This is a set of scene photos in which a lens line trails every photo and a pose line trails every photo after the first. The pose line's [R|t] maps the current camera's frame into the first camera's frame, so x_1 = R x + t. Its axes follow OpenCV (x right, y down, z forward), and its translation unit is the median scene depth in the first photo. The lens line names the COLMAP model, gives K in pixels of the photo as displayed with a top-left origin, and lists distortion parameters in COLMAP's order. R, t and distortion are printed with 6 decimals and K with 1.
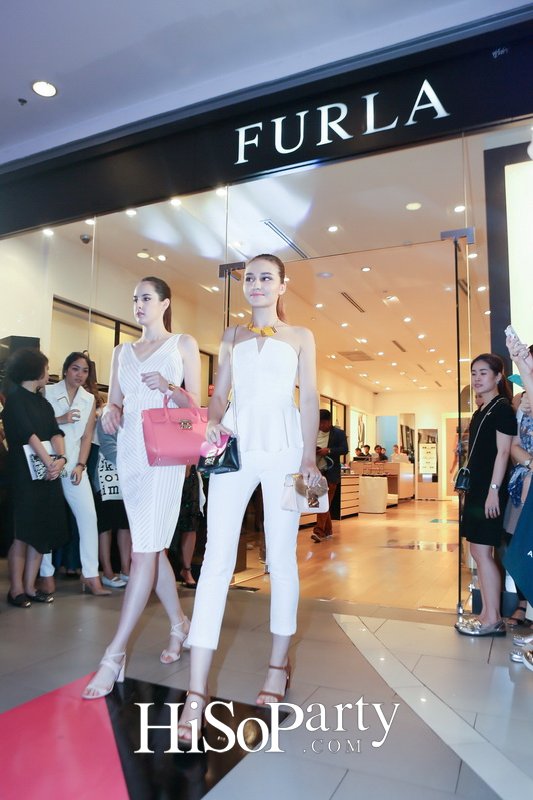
lens RADIAL K [[543.9, 0, 266.5], [0, 543.9, 400.0], [0, 0, 1]] dist [0.004283, 0.005575]
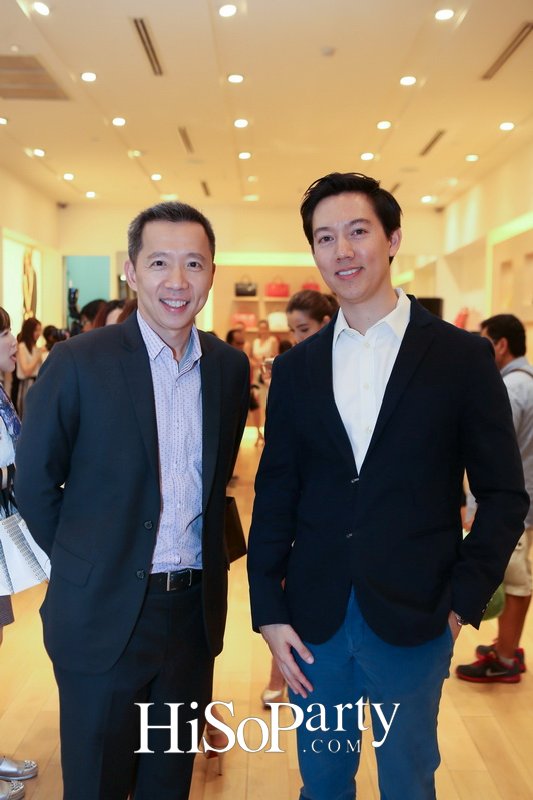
lens RADIAL K [[926.6, 0, 266.5], [0, 926.6, 400.0], [0, 0, 1]] dist [-0.008752, -0.011059]
pose [[0.913061, -0.017217, 0.407459, 0.125110], [-0.059563, 0.982765, 0.175000, 0.011952], [-0.403449, -0.184055, 0.896299, 0.693667]]
